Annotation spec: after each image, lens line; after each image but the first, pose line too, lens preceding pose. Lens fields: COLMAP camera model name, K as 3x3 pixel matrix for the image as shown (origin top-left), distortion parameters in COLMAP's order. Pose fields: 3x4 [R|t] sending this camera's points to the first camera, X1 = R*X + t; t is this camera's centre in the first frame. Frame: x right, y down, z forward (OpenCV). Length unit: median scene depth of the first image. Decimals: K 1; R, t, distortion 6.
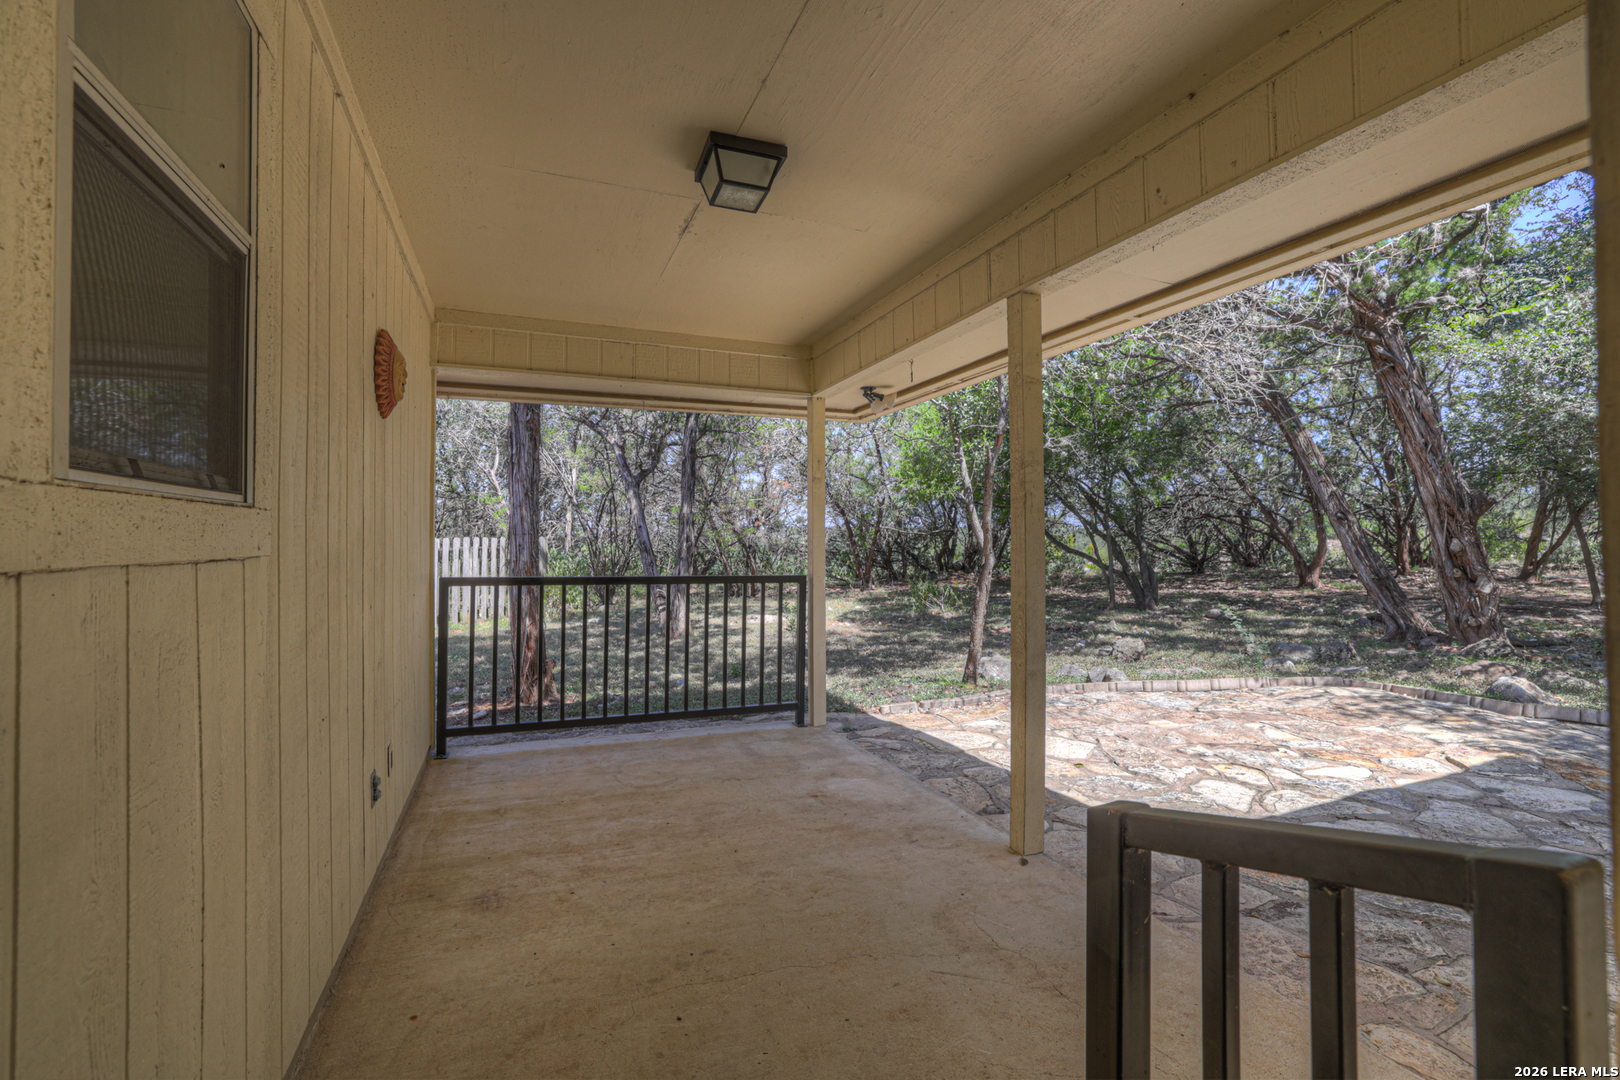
lens RADIAL K [[691.0, 0, 795.1], [0, 691.0, 528.7], [0, 0, 1]] dist [-0.047737, 0.018371]
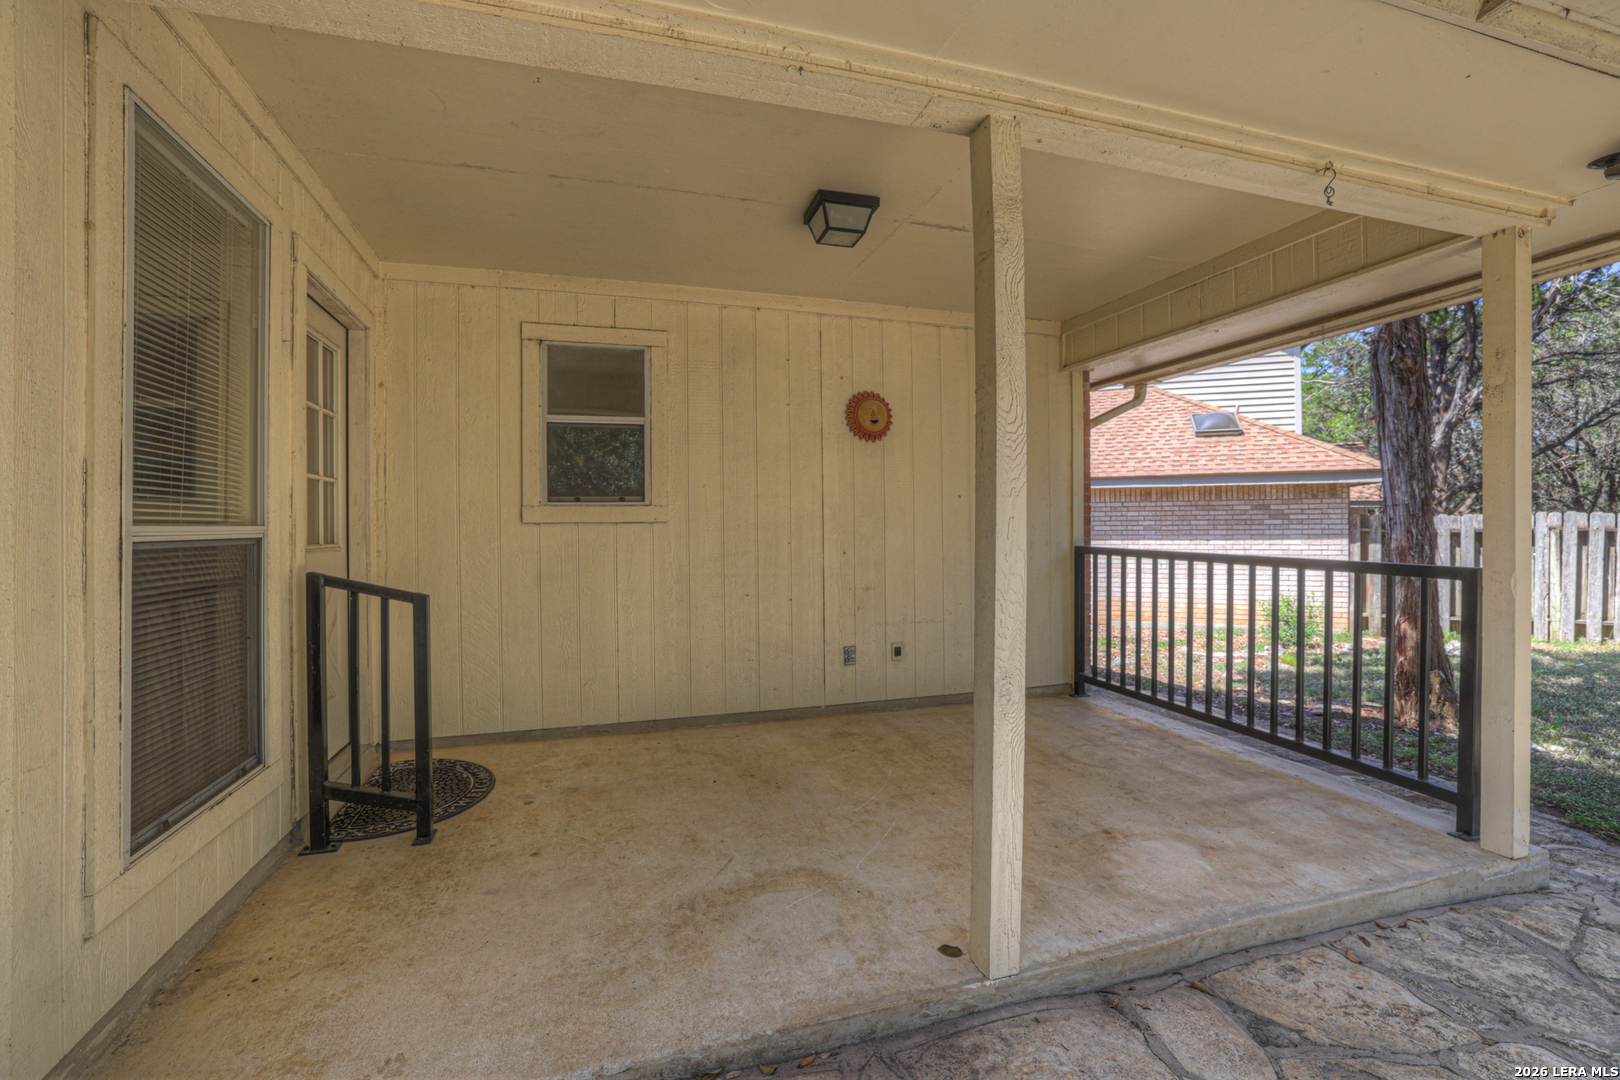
lens RADIAL K [[691.0, 0, 795.1], [0, 691.0, 528.7], [0, 0, 1]] dist [-0.047737, 0.018371]
pose [[-0.090207, 0.003446, -0.995917, 0.775744], [0.024029, 0.999710, 0.001283, 0.030352], [0.995633, -0.023816, -0.090264, 0.671579]]
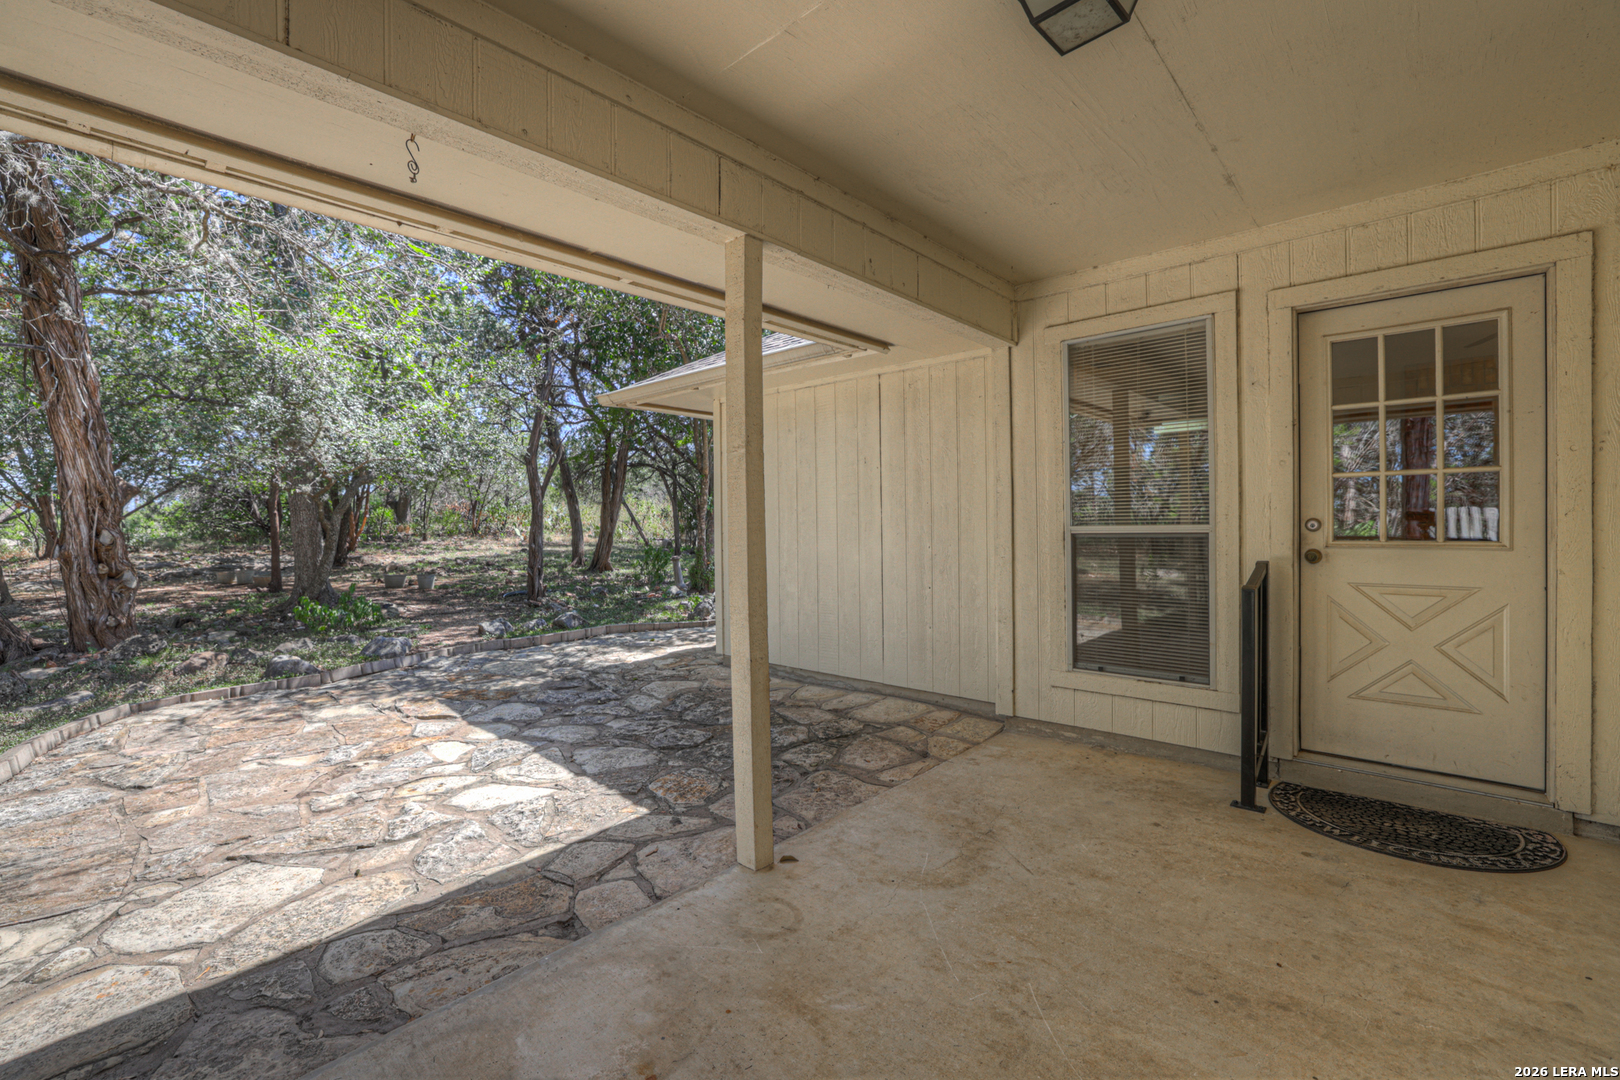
lens RADIAL K [[691.0, 0, 795.1], [0, 691.0, 528.7], [0, 0, 1]] dist [-0.047737, 0.018371]
pose [[-0.427695, 0.003237, 0.903917, -0.382987], [-0.002705, 0.999985, -0.004861, 0.027213], [-0.903919, -0.004524, -0.427680, 1.027467]]
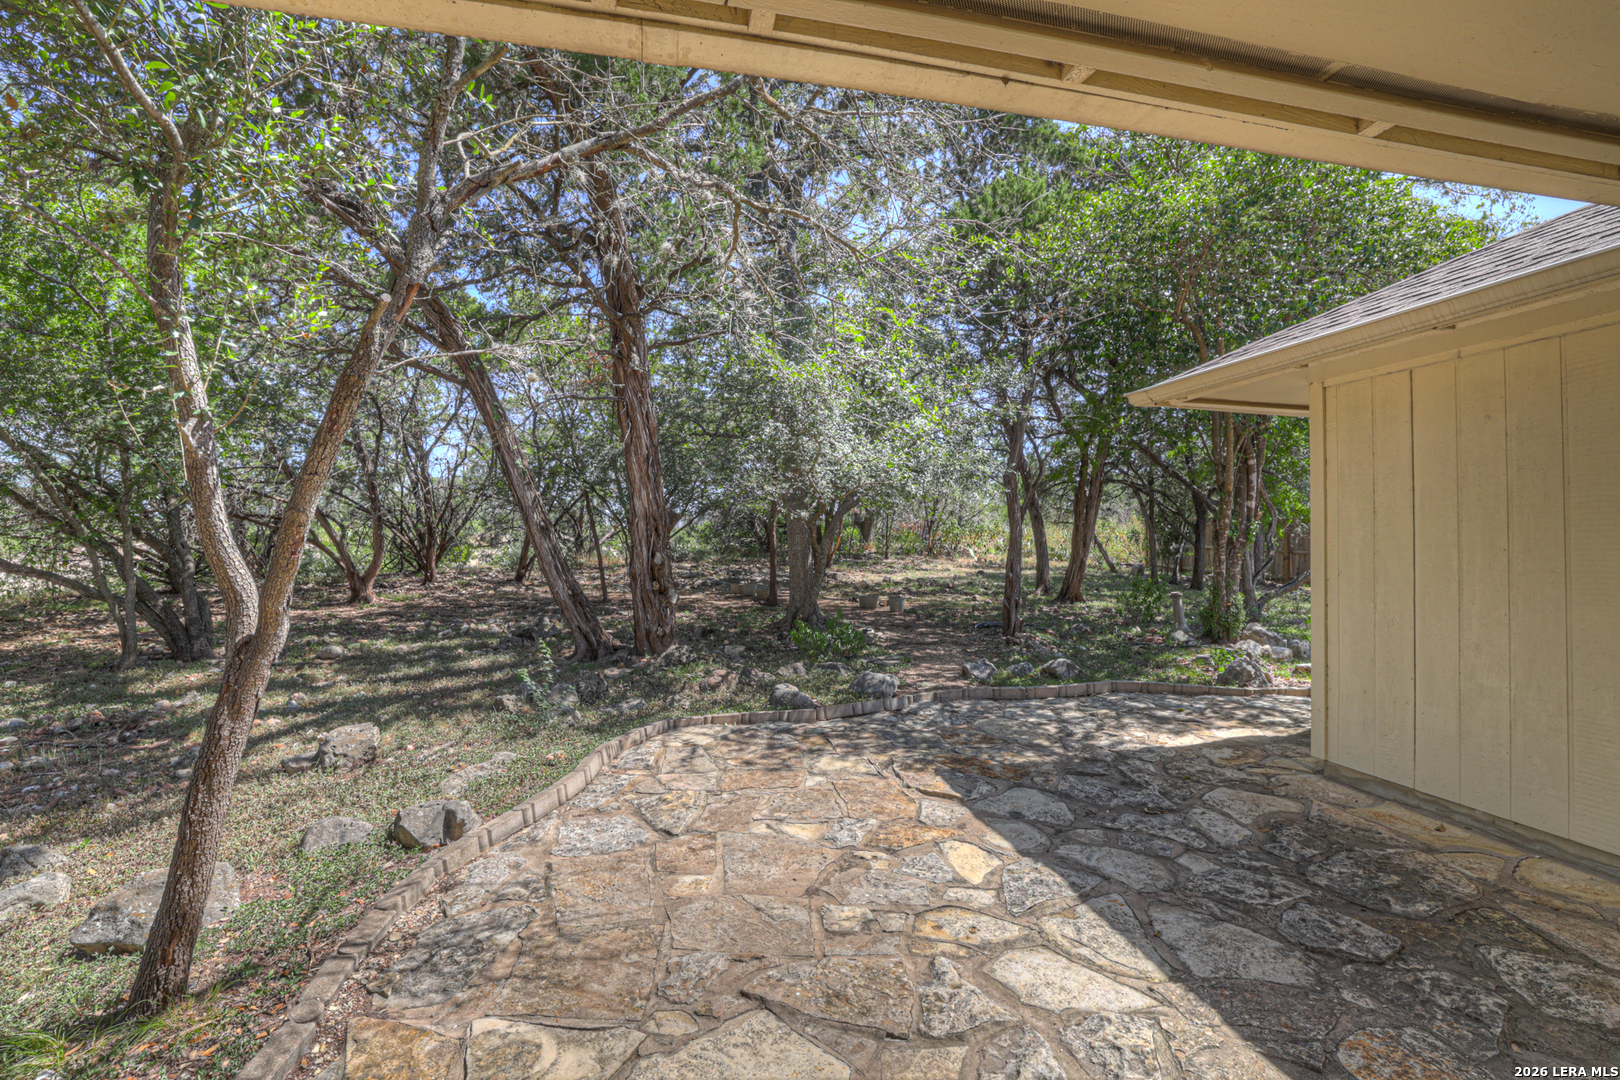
lens RADIAL K [[691.0, 0, 795.1], [0, 691.0, 528.7], [0, 0, 1]] dist [-0.047737, 0.018371]
pose [[0.172123, 0.025909, 0.984735, -0.029130], [-0.025622, 0.999434, -0.021818, -0.006148], [-0.984742, -0.021475, 0.172689, 1.136442]]
